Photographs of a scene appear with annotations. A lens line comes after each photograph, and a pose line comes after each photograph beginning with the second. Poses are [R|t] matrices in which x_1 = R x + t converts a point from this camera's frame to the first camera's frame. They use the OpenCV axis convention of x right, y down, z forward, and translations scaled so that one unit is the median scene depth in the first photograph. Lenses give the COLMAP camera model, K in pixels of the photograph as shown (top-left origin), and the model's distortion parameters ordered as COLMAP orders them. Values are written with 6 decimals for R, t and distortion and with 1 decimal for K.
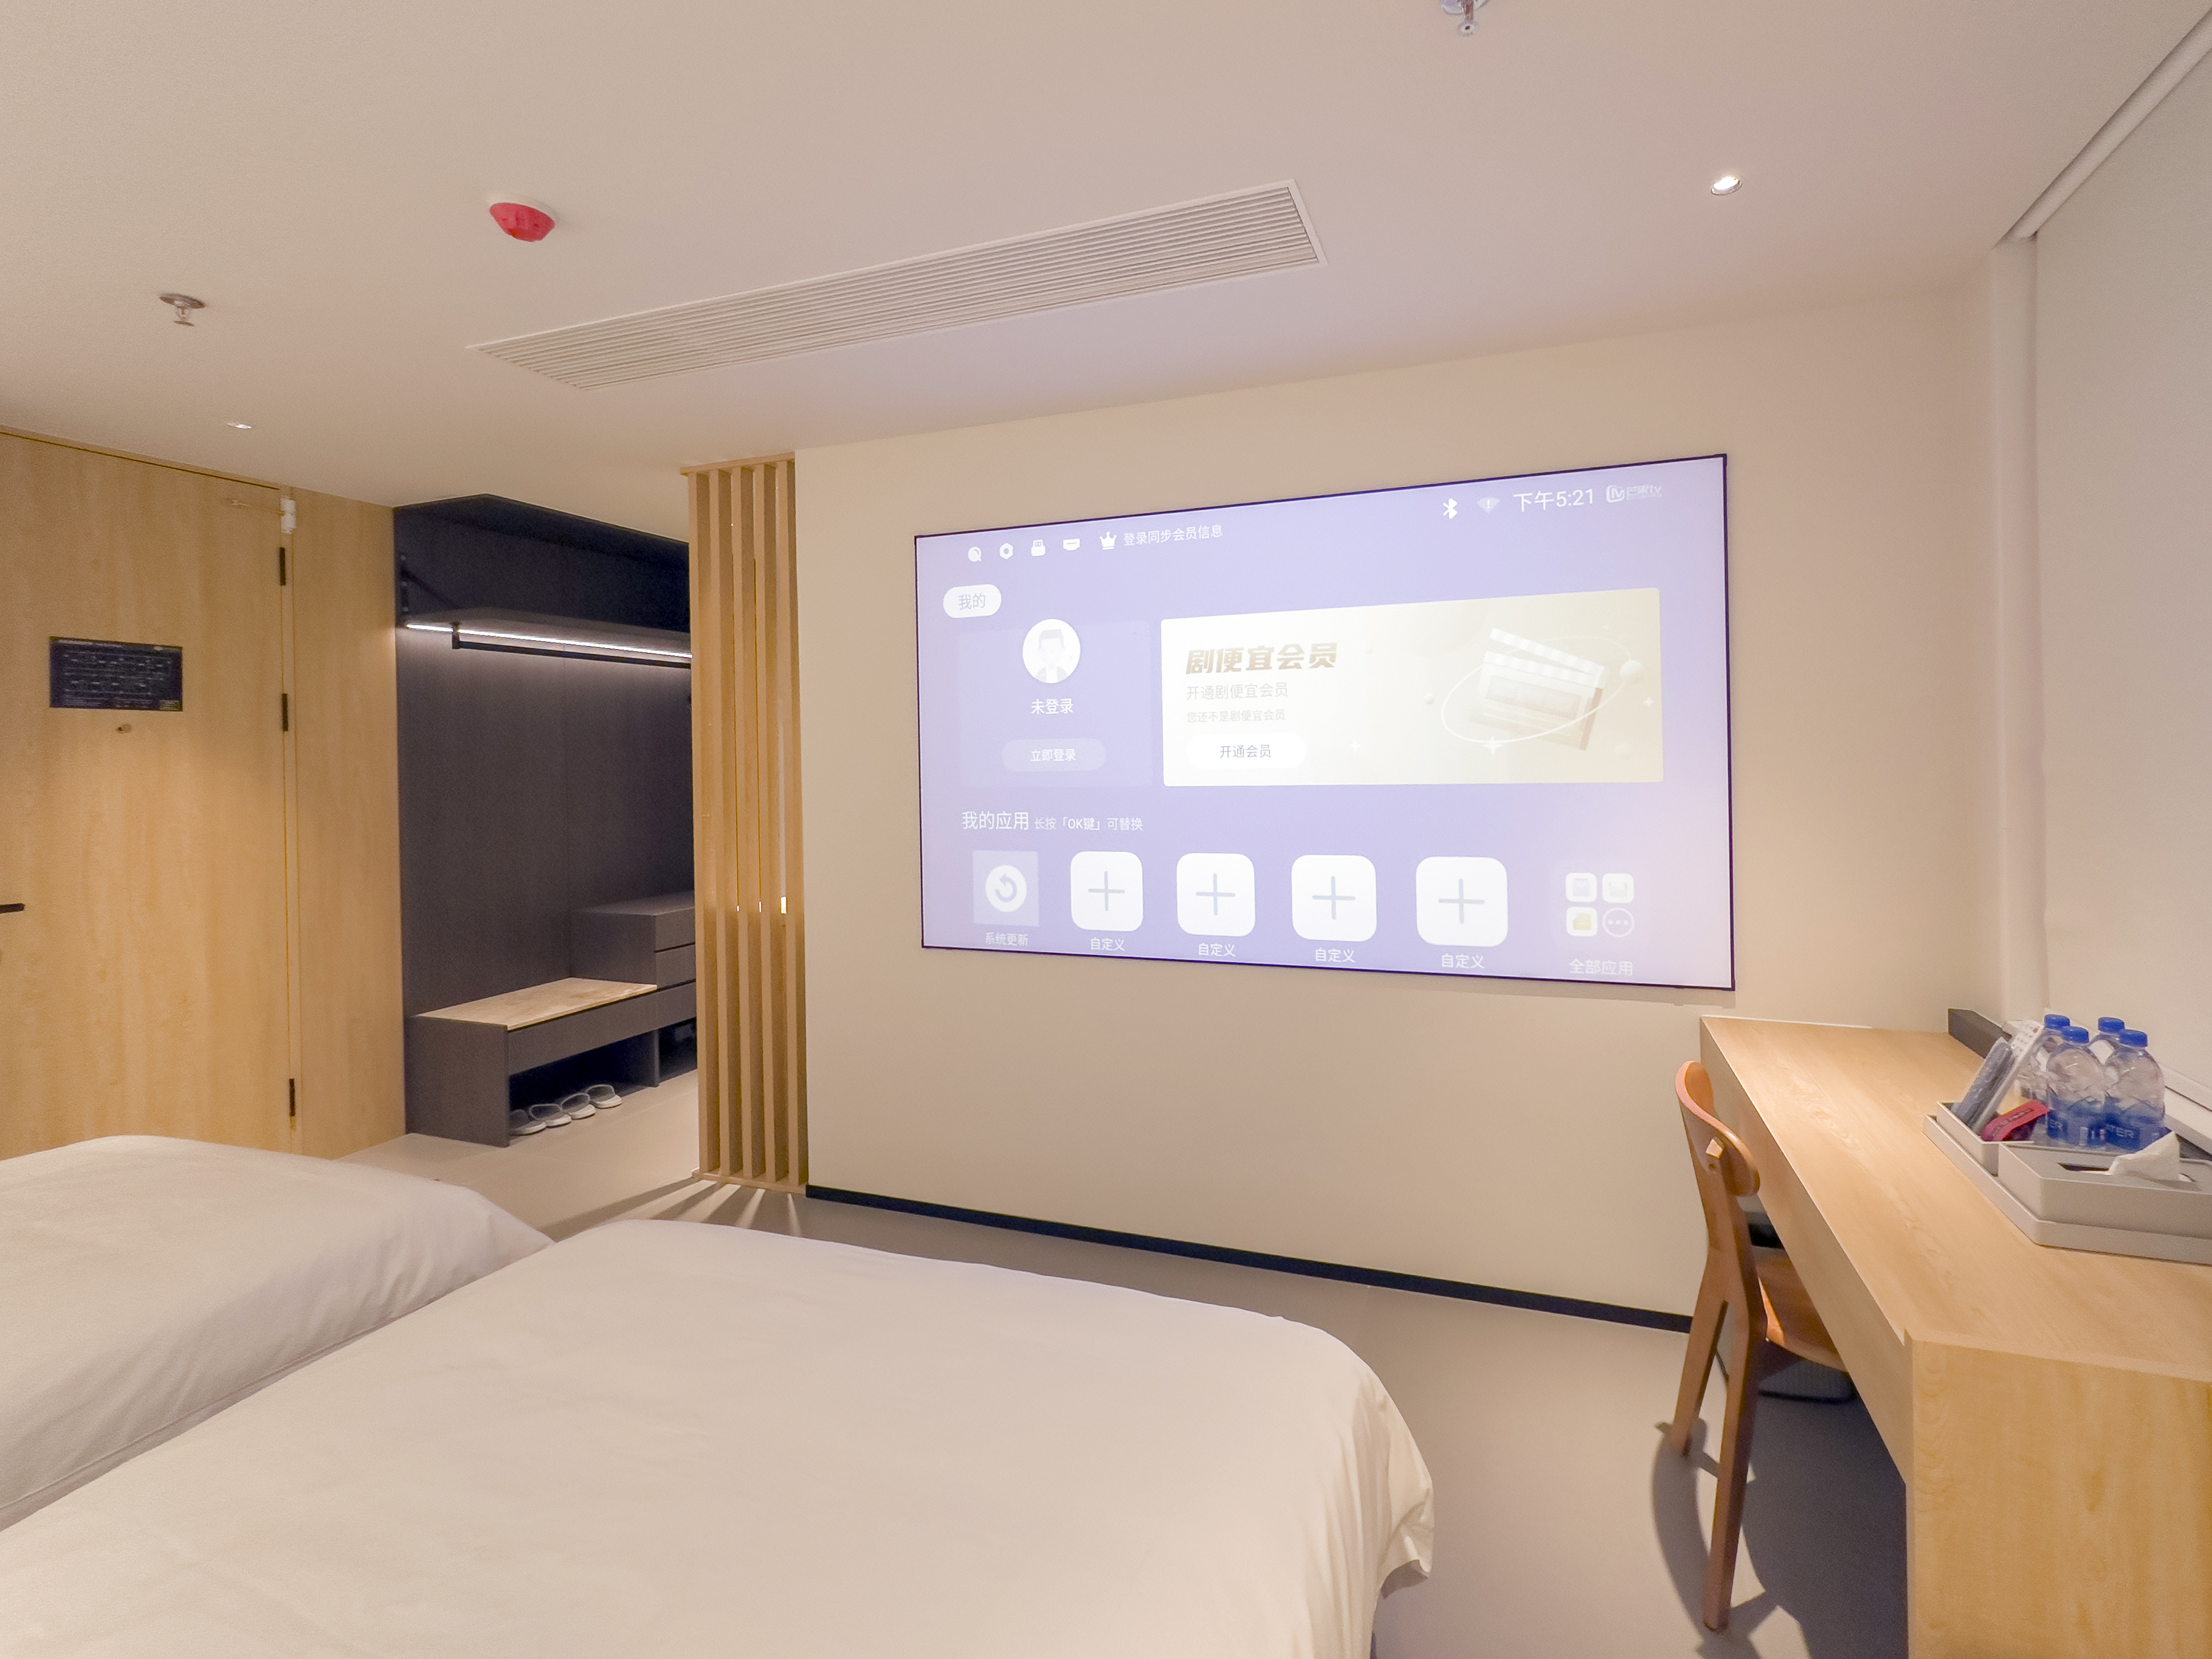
lens RADIAL K [[944.3, 0, 1073.9], [0, 944.3, 755.4], [0, 0, 1]] dist [-0.000235, -0.000003]
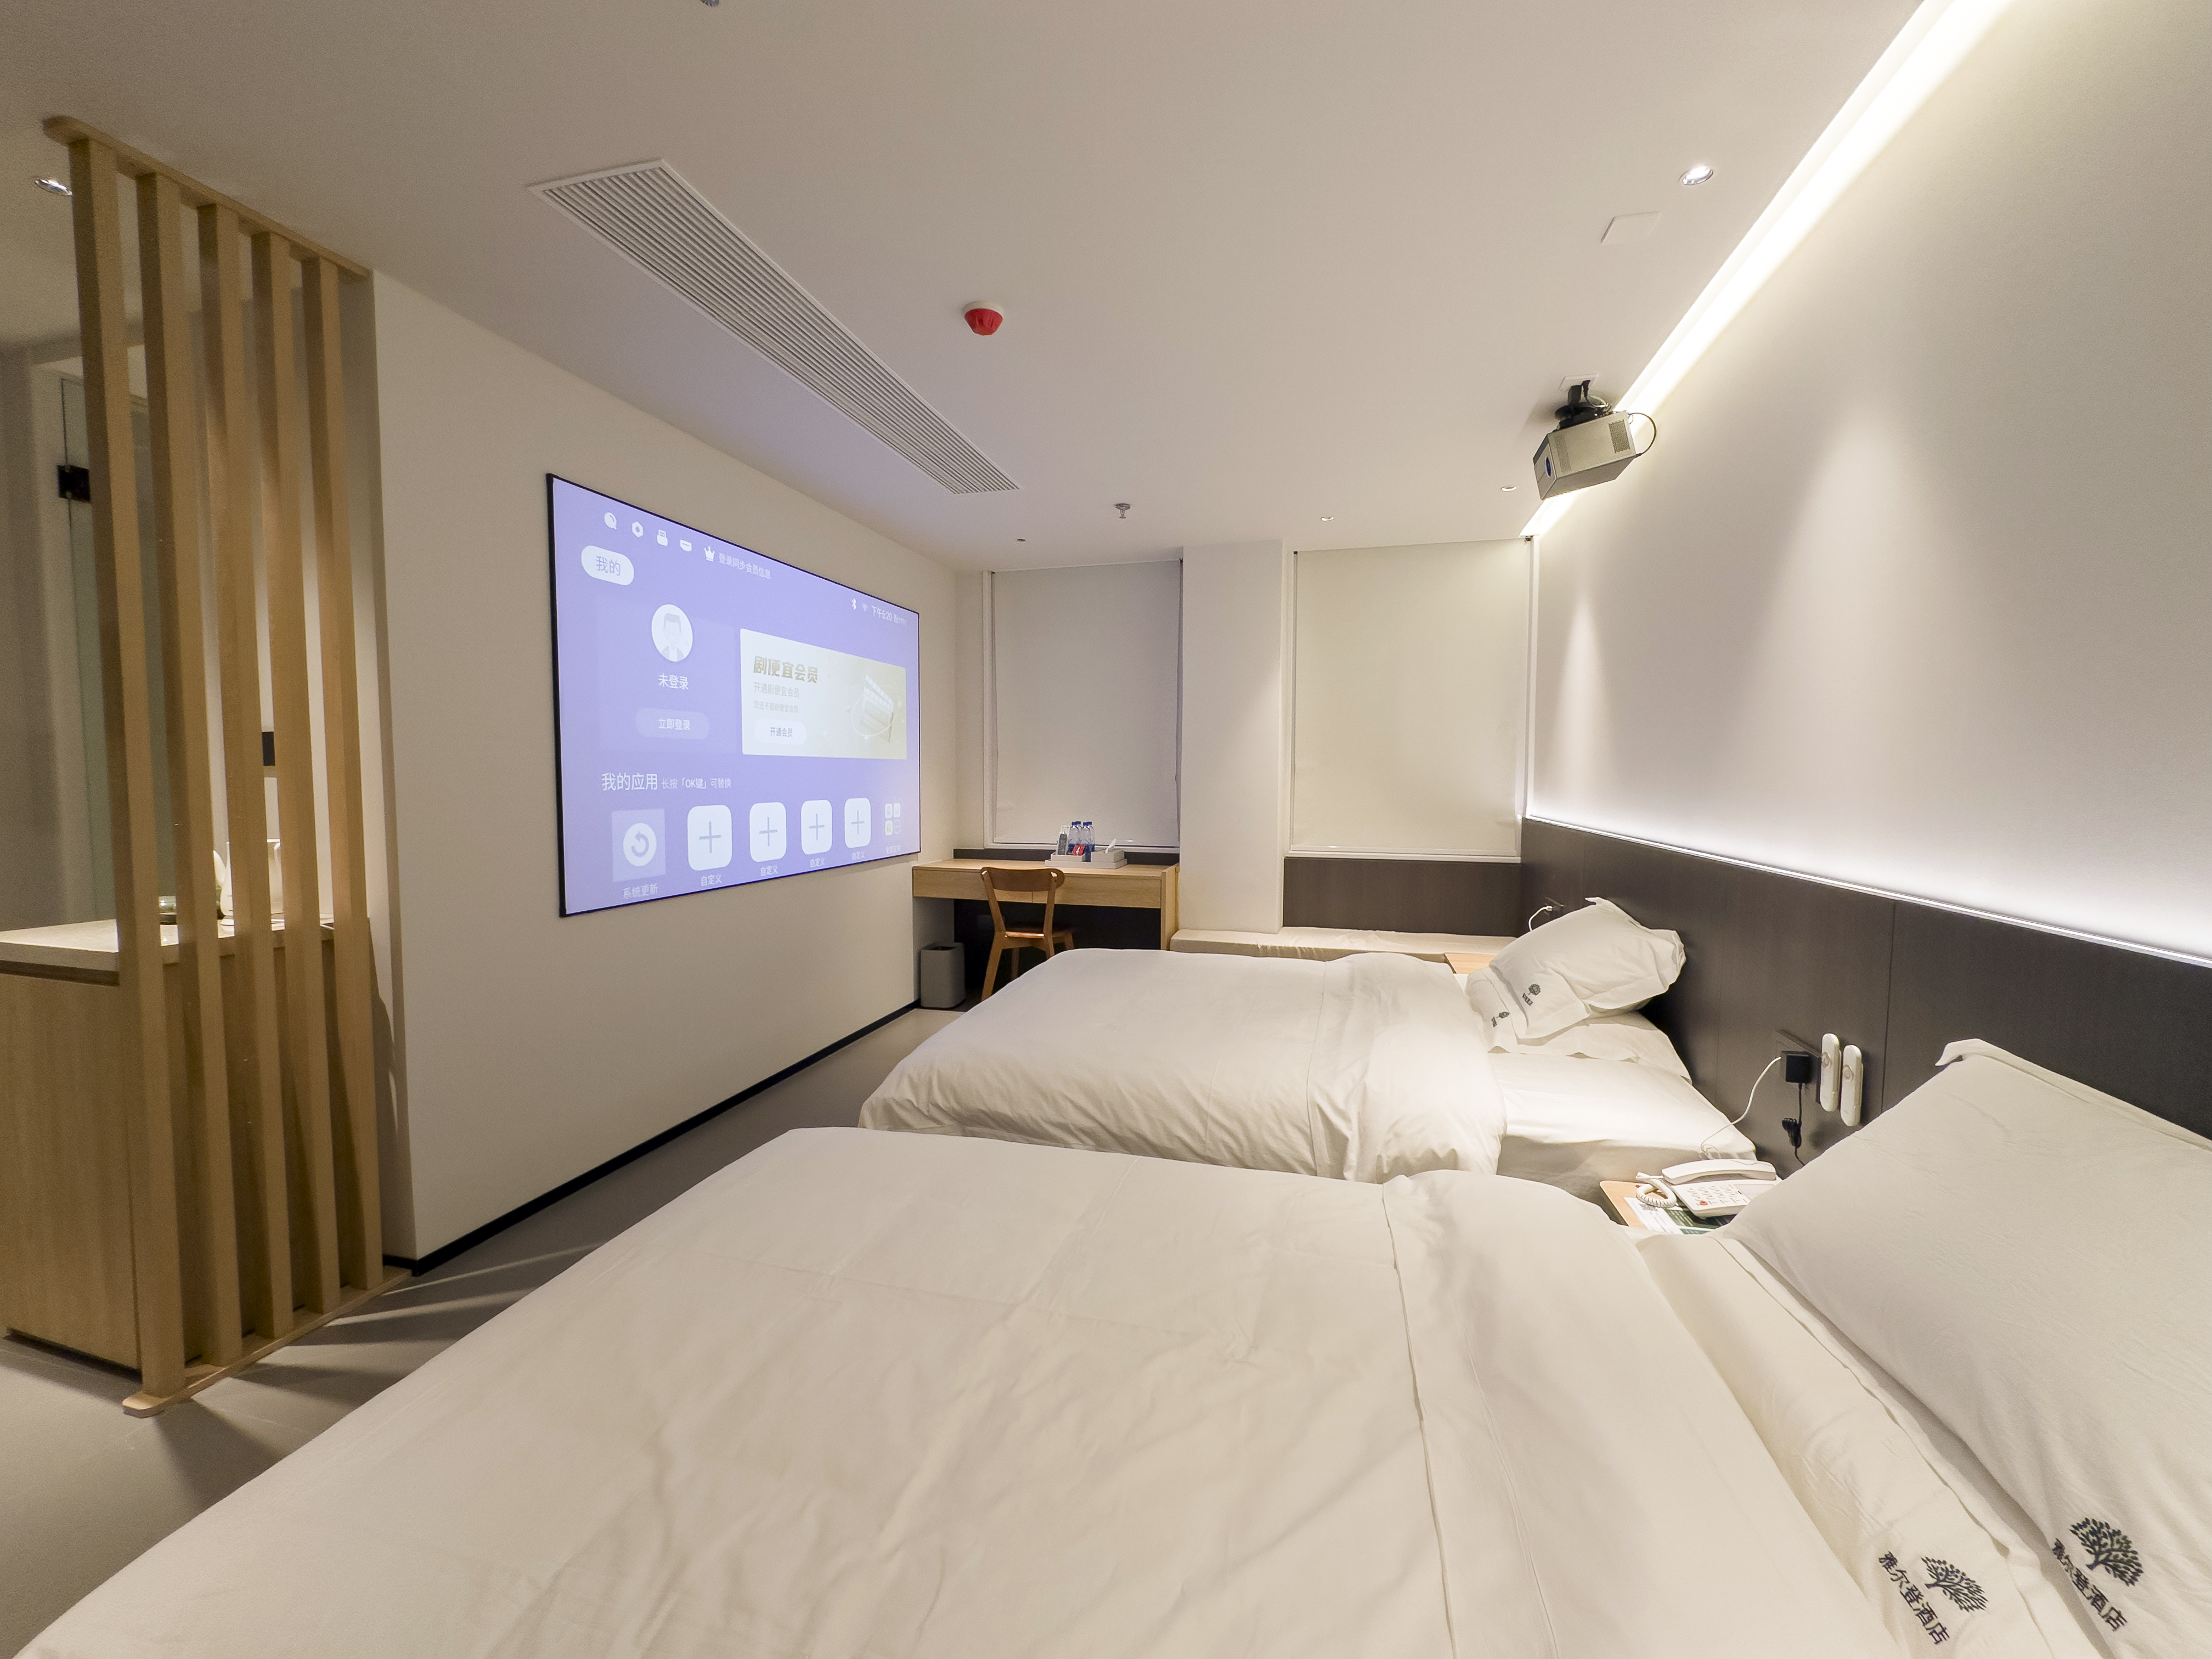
lens RADIAL K [[892.3, 0, 1106.0], [0, 892.3, 829.5], [0, 0, 1]] dist [-0.001459, 0.000488]
pose [[-0.066775, -0.043213, 0.996832, -1.175996], [-0.007089, 0.999057, 0.042834, 0.079505], [-0.997743, -0.004207, -0.067018, 0.559521]]
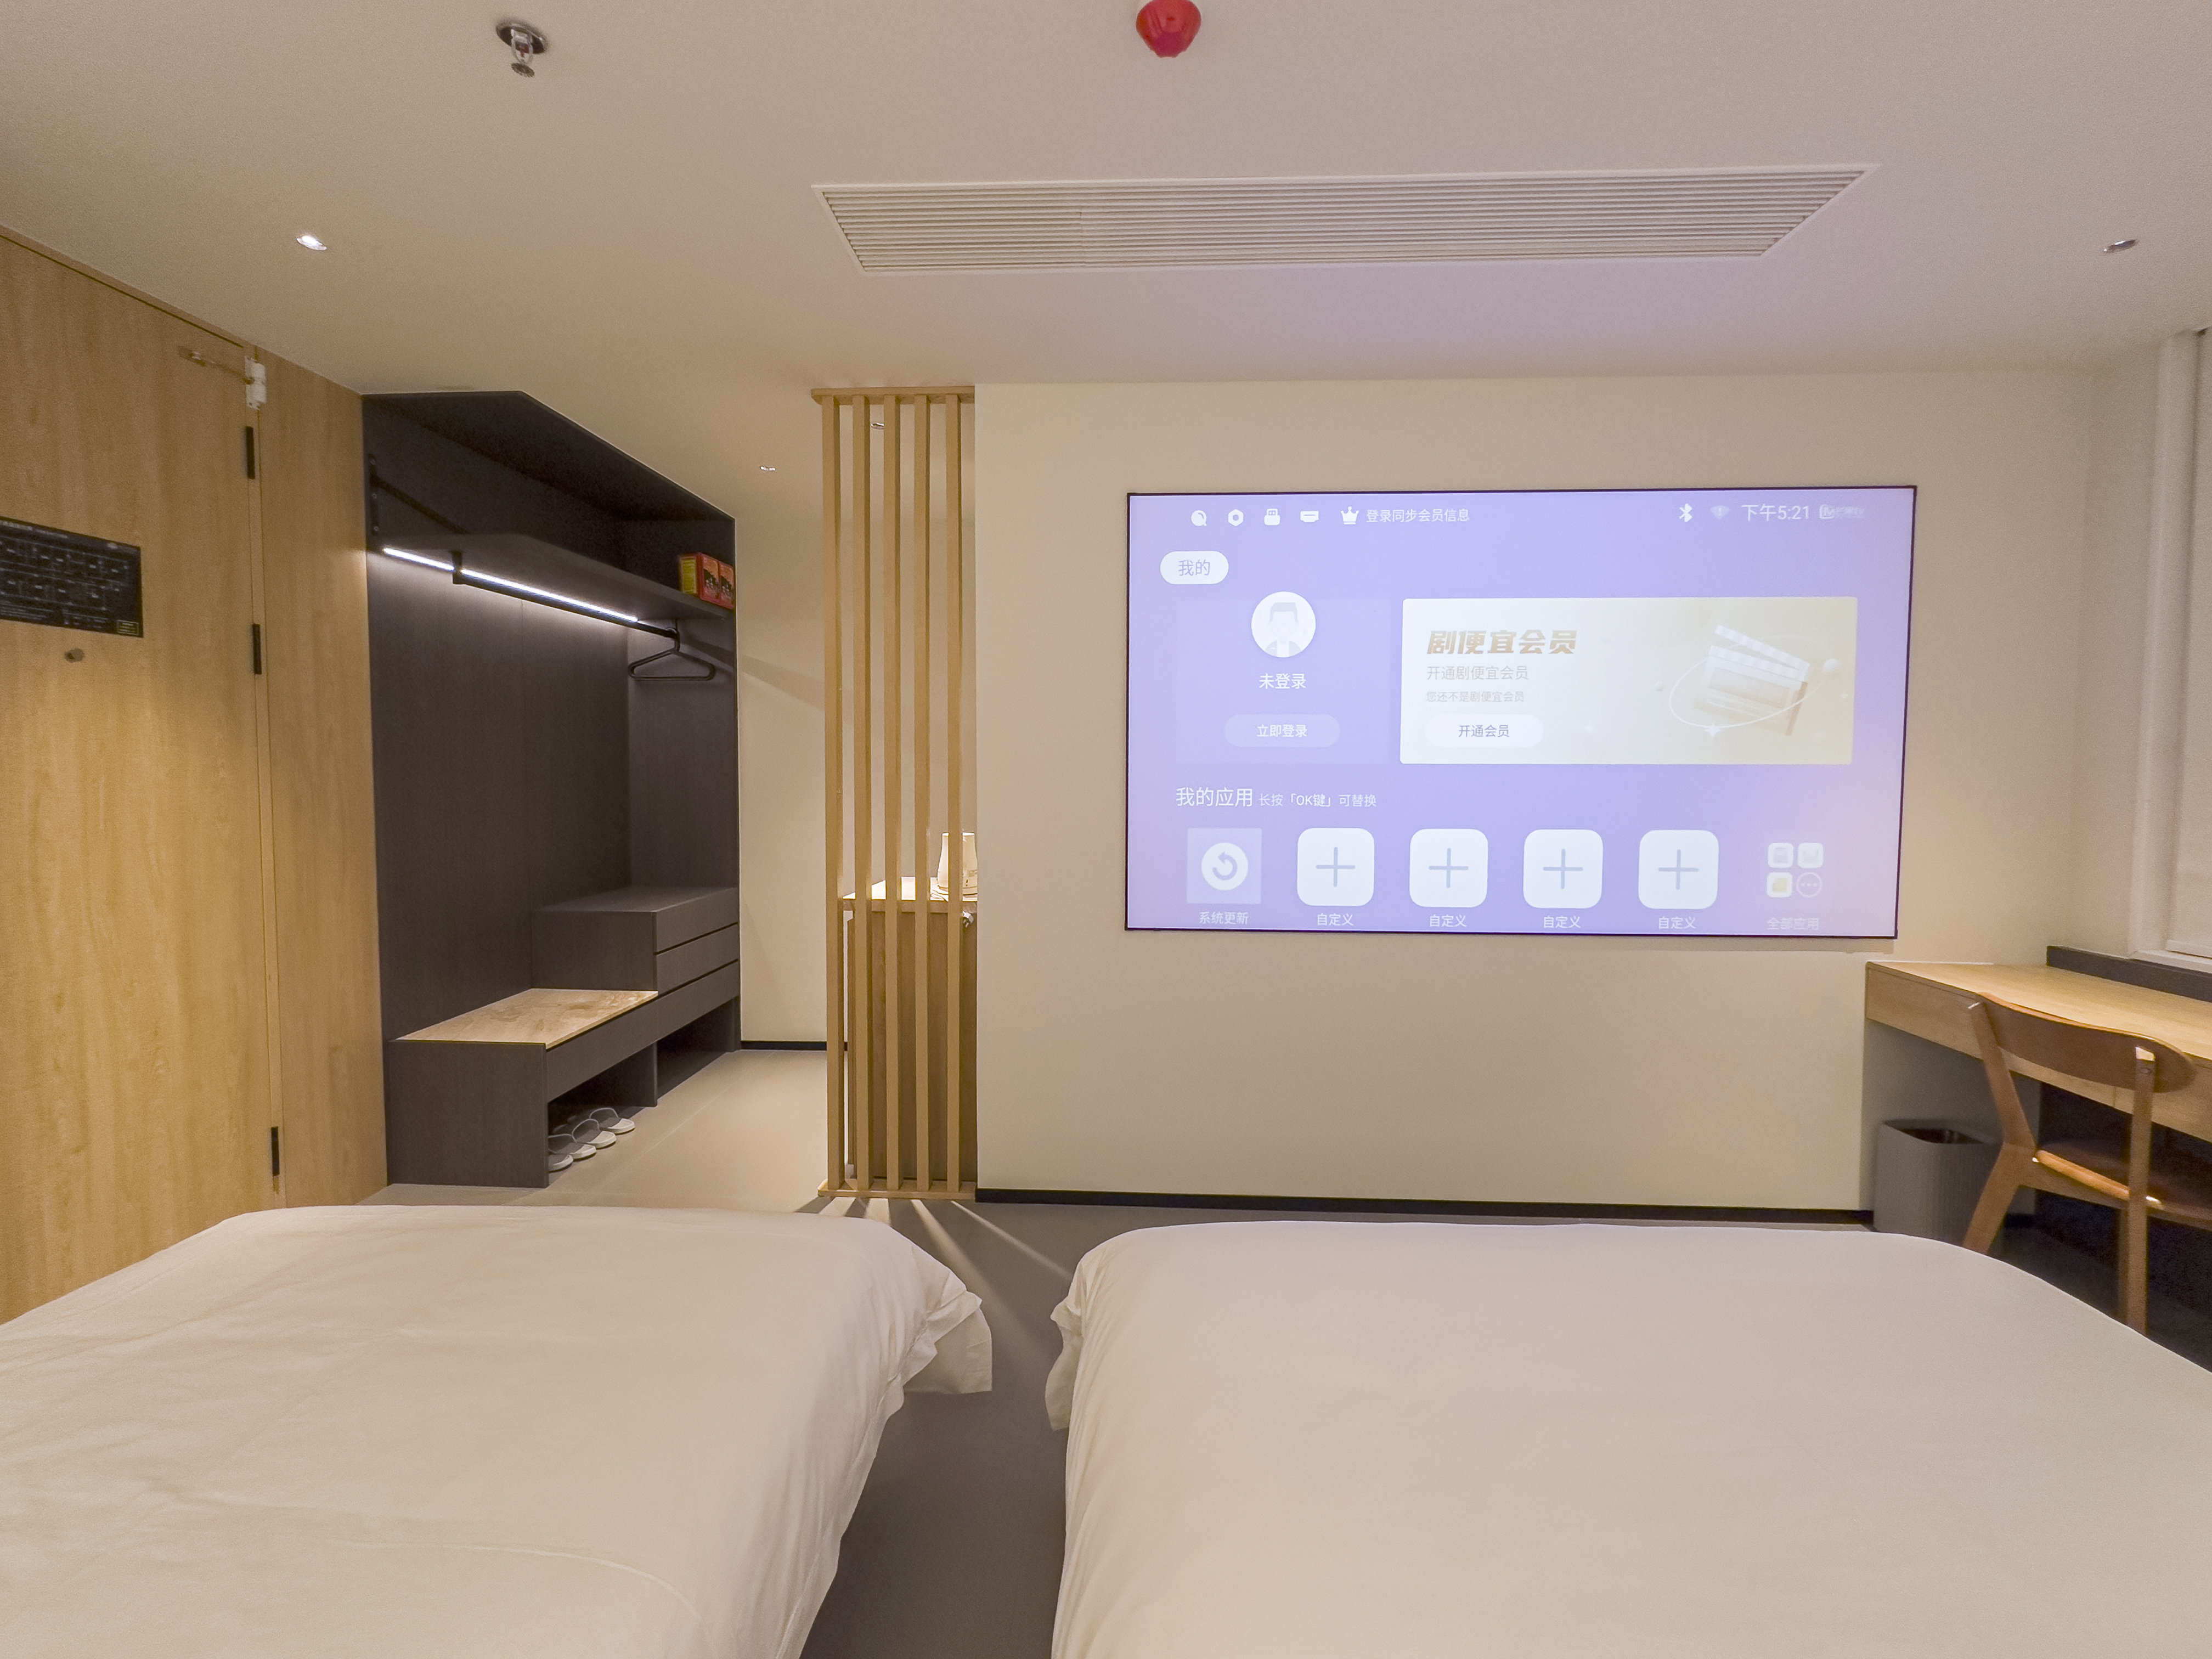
lens RADIAL K [[920.1, 0, 1085.8], [0, 920.1, 796.4], [0, 0, 1]] dist [-0.000969, 0.000242]
pose [[0.961421, 0.009999, 0.274899, -0.493690], [-0.021395, 0.999030, 0.038487, 0.036377], [-0.274248, -0.042883, 0.960702, 0.133598]]
